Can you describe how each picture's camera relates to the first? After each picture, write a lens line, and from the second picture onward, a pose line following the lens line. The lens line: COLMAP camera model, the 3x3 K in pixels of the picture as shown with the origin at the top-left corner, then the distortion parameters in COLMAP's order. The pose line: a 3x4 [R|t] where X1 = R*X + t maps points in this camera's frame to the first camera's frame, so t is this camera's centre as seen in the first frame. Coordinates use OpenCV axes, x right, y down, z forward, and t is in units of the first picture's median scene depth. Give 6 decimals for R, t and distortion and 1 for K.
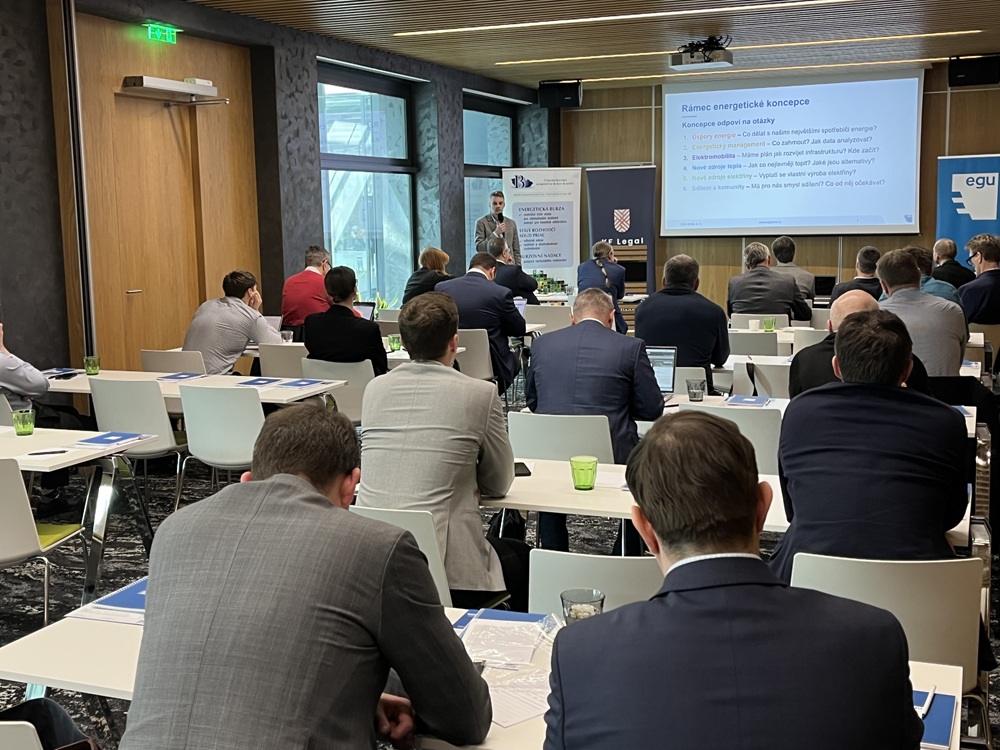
lens RADIAL K [[1193.6, 0, 501.0], [0, 1193.6, 378.1], [0, 0, 1]] dist [0.063849, 0.000000]
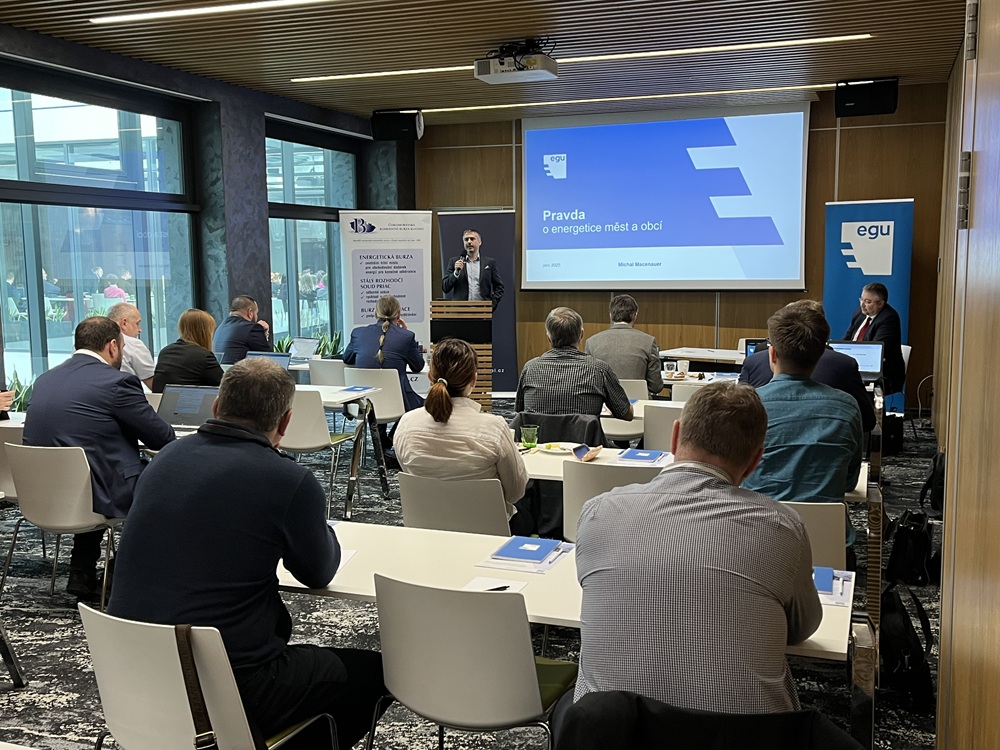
lens RADIAL K [[1014.4, 0, 503.7], [0, 1014.4, 380.4], [0, 0, 1]] dist [0.083650, 0.000000]
pose [[0.999686, 0.006302, 0.024235, 0.110498], [-0.005863, 0.999818, -0.018162, -0.039280], [-0.024346, 0.018014, 0.999541, 0.262388]]
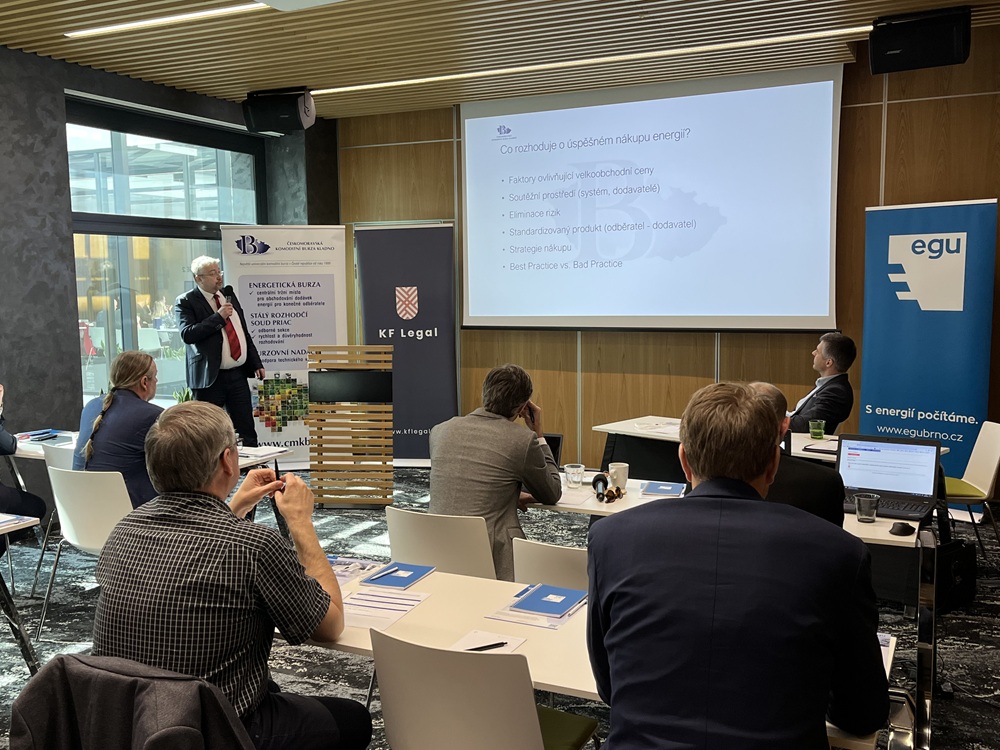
lens RADIAL K [[952.3, 0, 487.5], [0, 952.3, 390.1], [0, 0, 1]] dist [0.016772, 0.000000]
pose [[0.996967, 0.014157, -0.076532, 0.206064], [-0.016035, 0.999584, -0.023974, -0.074789], [0.076160, 0.025128, 0.996779, 0.496876]]
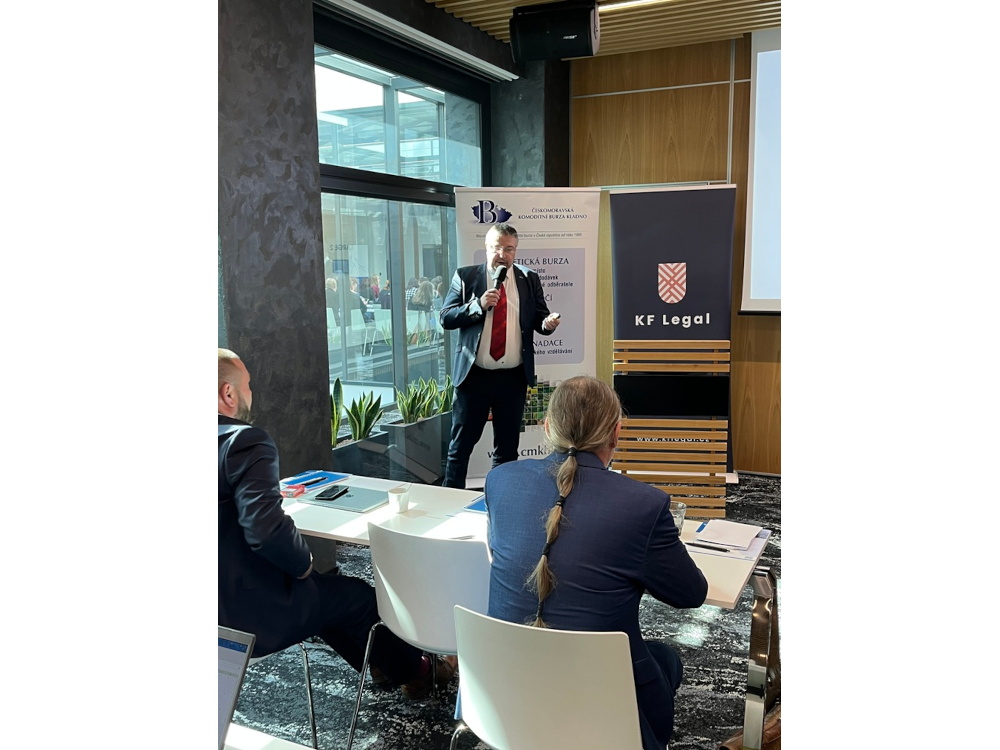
lens RADIAL K [[814.8, 0, 500.8], [0, 814.8, 376.6], [0, 0, 1]] dist [0.046752, -0.014273]
pose [[0.996044, 0.017616, -0.087094, 0.059584], [-0.017554, 0.999845, 0.001480, -0.093766], [0.087107, 0.000054, 0.996199, 0.659404]]
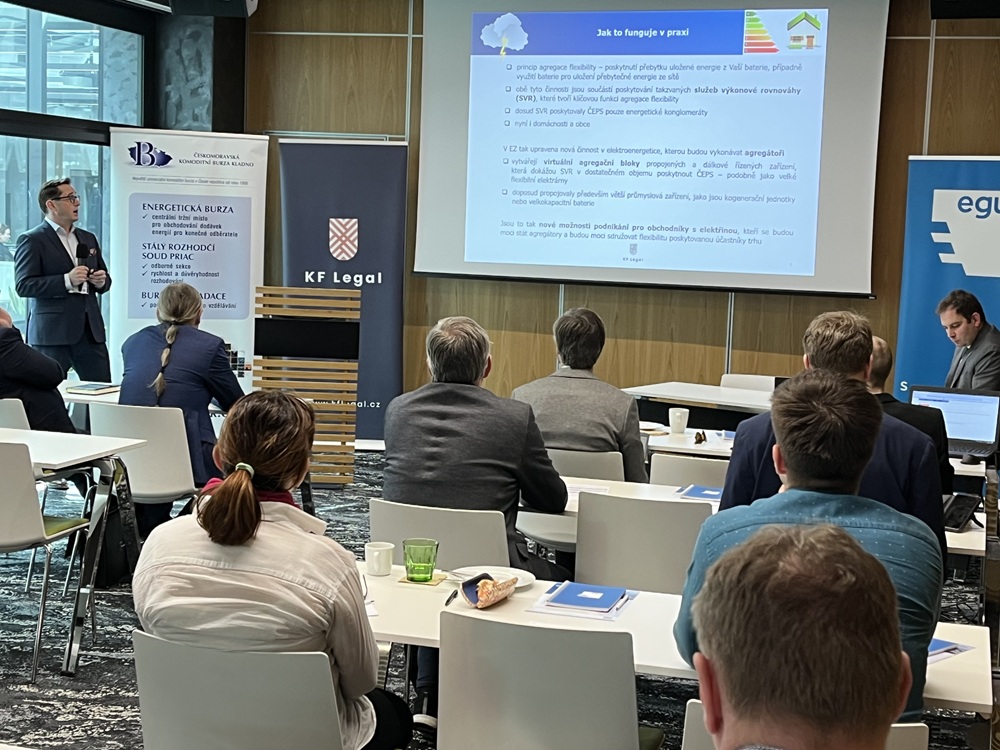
lens RADIAL K [[1569.7, 0, 504.2], [0, 1569.7, 372.5], [0, 0, 1]] dist [0.088381, 0.000000]
pose [[0.994738, 0.047009, 0.091025, 0.120999], [-0.043343, 0.998184, -0.041837, -0.048703], [-0.092826, 0.037672, 0.994969, 0.313213]]
